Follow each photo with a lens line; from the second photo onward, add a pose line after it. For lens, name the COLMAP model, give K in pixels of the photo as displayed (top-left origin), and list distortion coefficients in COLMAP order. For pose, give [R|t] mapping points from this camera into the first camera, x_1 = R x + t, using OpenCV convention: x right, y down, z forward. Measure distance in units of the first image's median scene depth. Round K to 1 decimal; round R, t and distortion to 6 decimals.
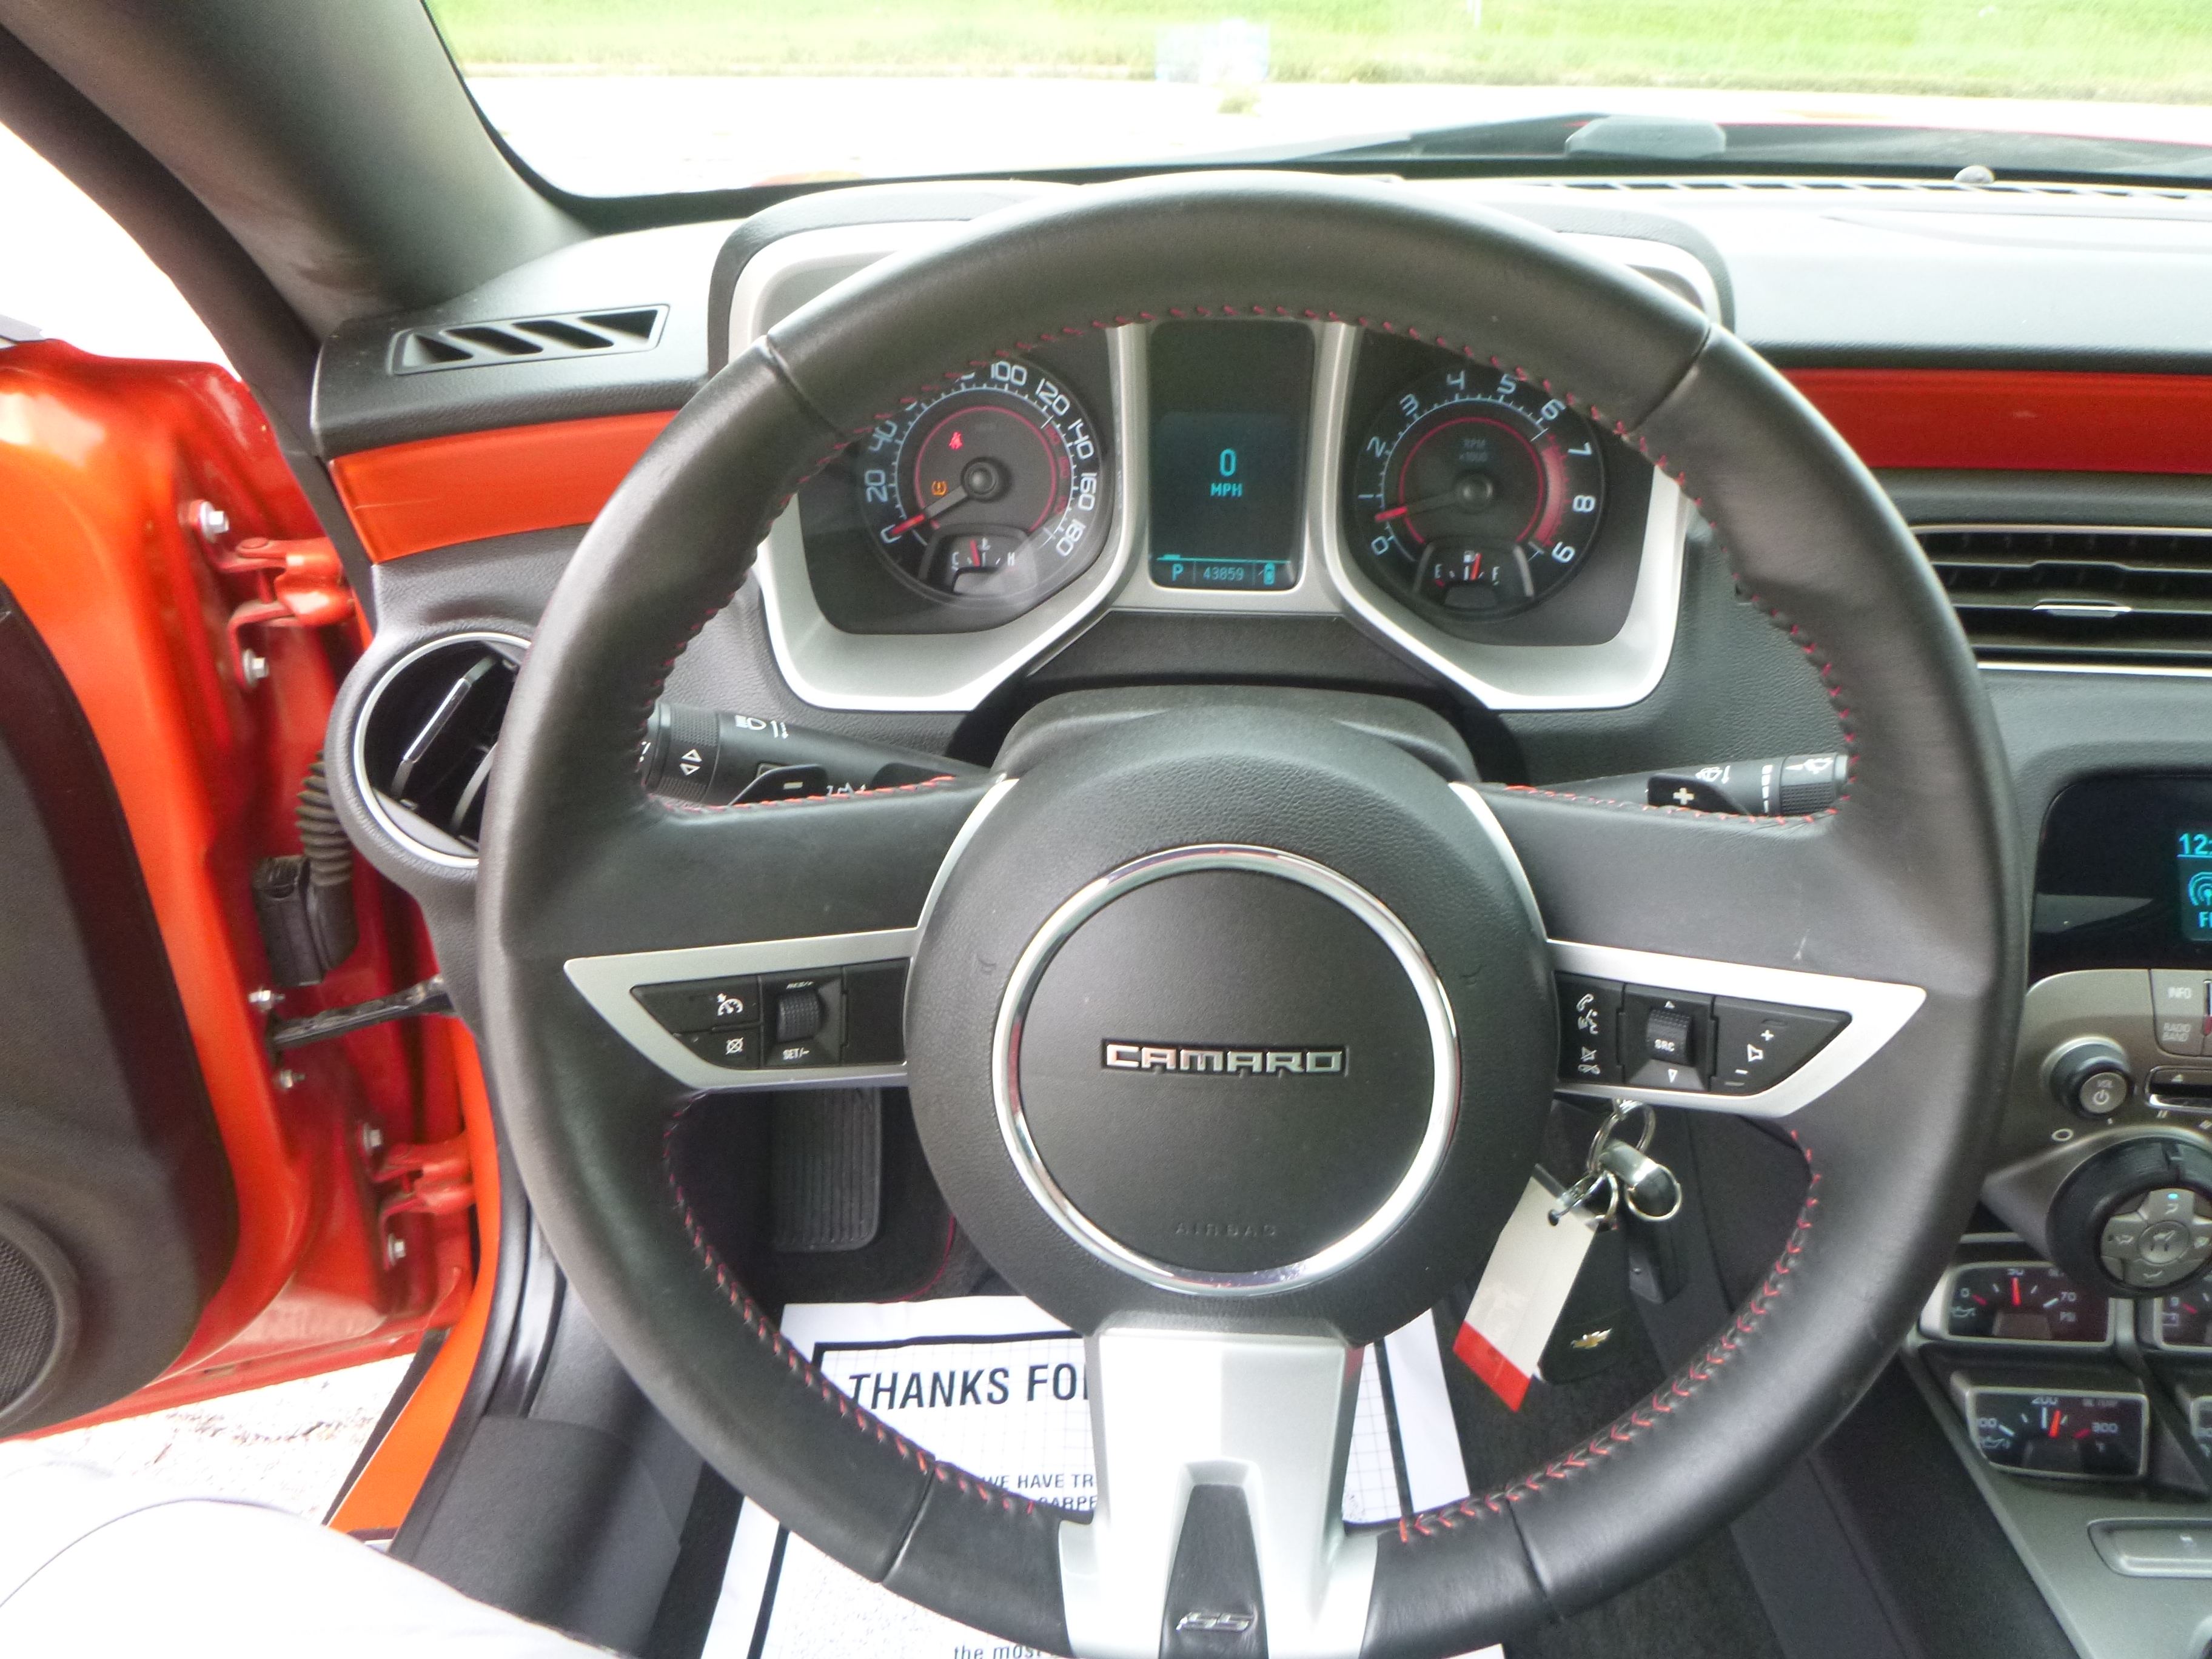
lens RADIAL K [[1632.8, 0, 1140.0], [0, 1632.8, 816.4], [0, 0, 1]] dist [-0.033700, -0.000392]
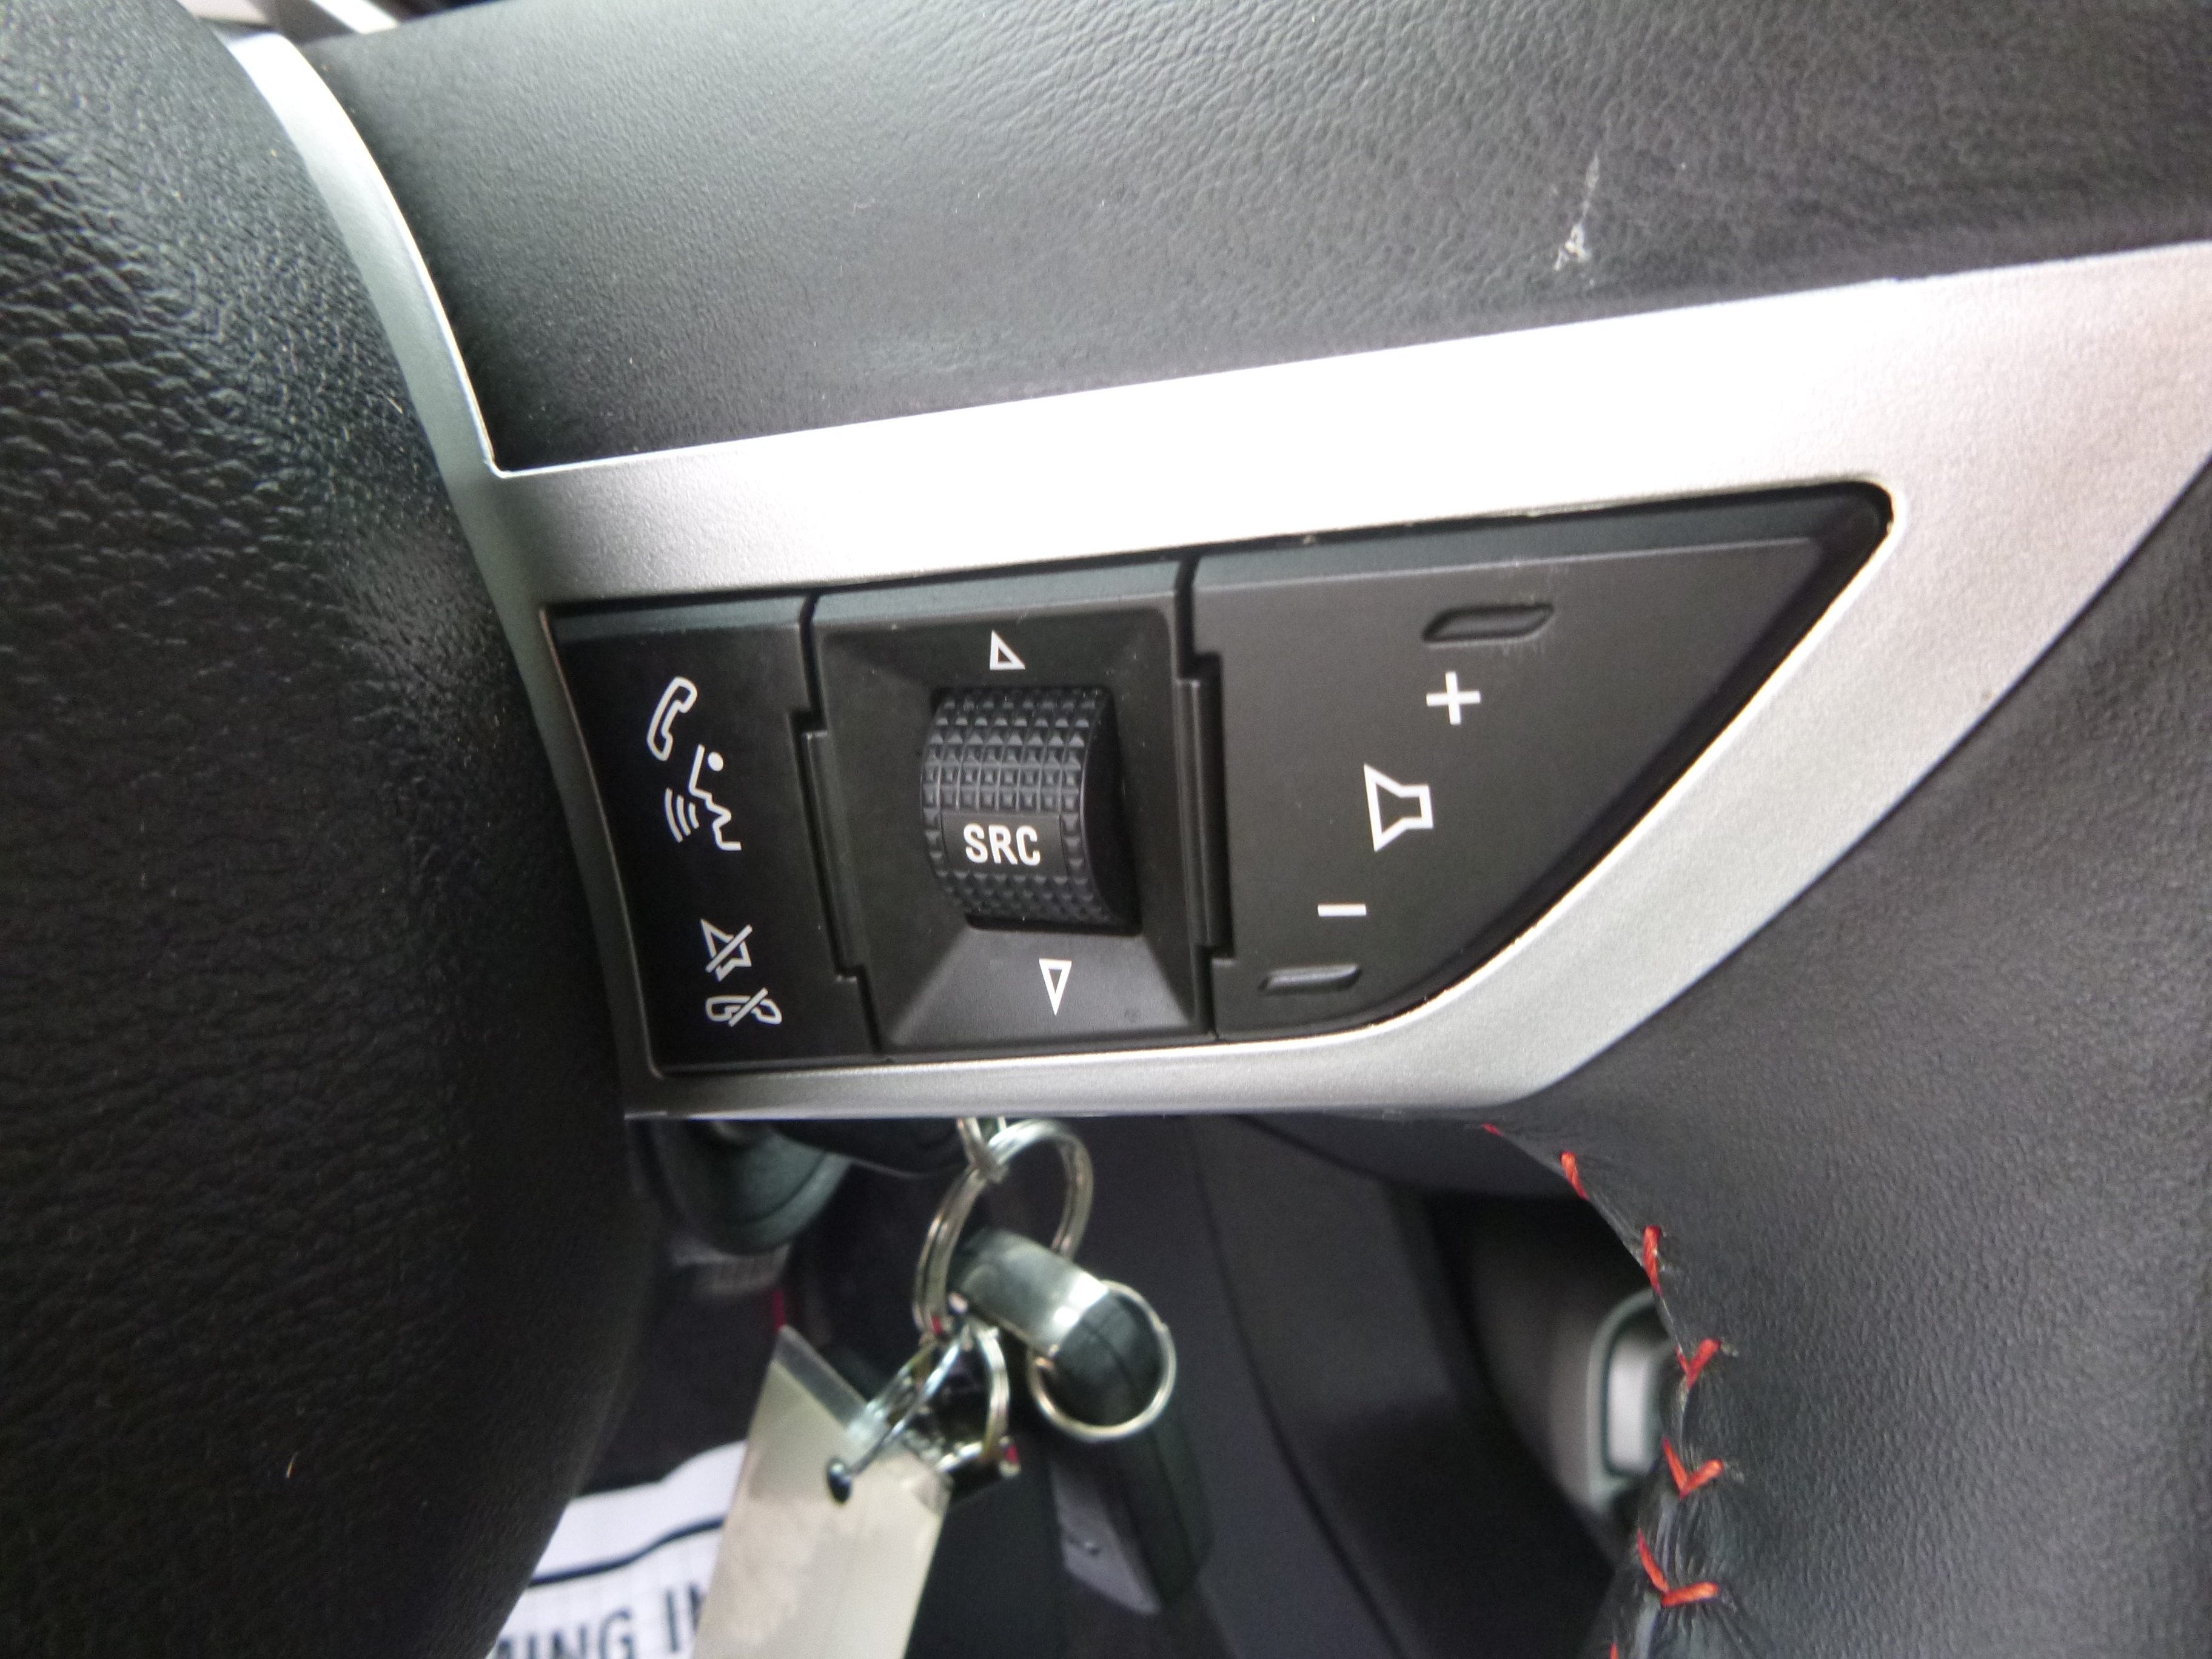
lens RADIAL K [[1632.8, 0, 1140.0], [0, 1632.8, 816.4], [0, 0, 1]] dist [-0.033700, -0.000392]
pose [[0.950992, -0.075611, 0.299827, 0.271679], [0.087911, 0.995742, -0.027728, 0.143653], [-0.296454, 0.052727, 0.953590, 0.774202]]
